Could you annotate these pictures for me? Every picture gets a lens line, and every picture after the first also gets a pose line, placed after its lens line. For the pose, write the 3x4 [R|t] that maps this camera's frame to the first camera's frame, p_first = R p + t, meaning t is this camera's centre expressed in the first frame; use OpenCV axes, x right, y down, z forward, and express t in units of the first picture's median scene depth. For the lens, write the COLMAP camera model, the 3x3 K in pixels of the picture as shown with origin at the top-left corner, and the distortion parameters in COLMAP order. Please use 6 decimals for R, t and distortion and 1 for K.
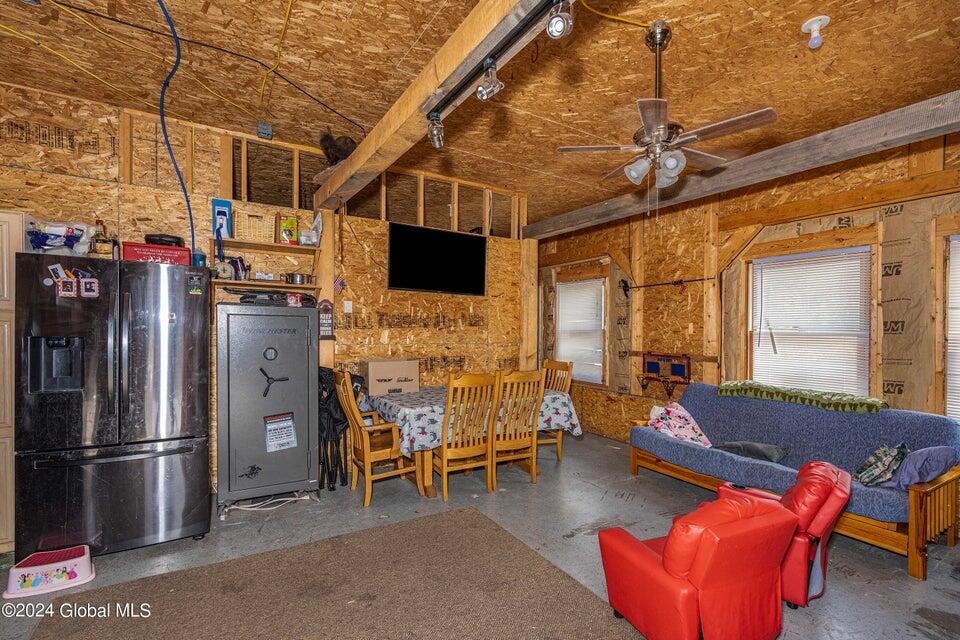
lens RADIAL K [[433.7, 0, 484.1], [0, 433.7, 325.7], [0, 0, 1]] dist [-0.001489, 0.004726]
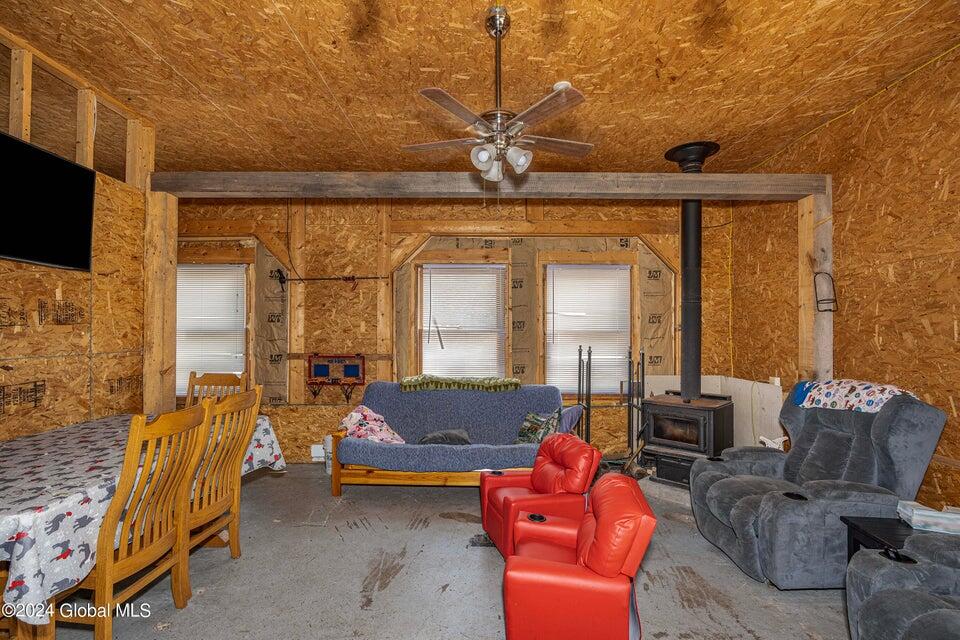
lens RADIAL K [[433.7, 0, 480.7], [0, 433.7, 317.9], [0, 0, 1]] dist [-0.001489, 0.004726]
pose [[0.547127, 0.012755, 0.836953, -0.204936], [-0.002638, 0.999905, -0.013514, -0.001727], [-0.837046, 0.005186, 0.547109, 0.256846]]
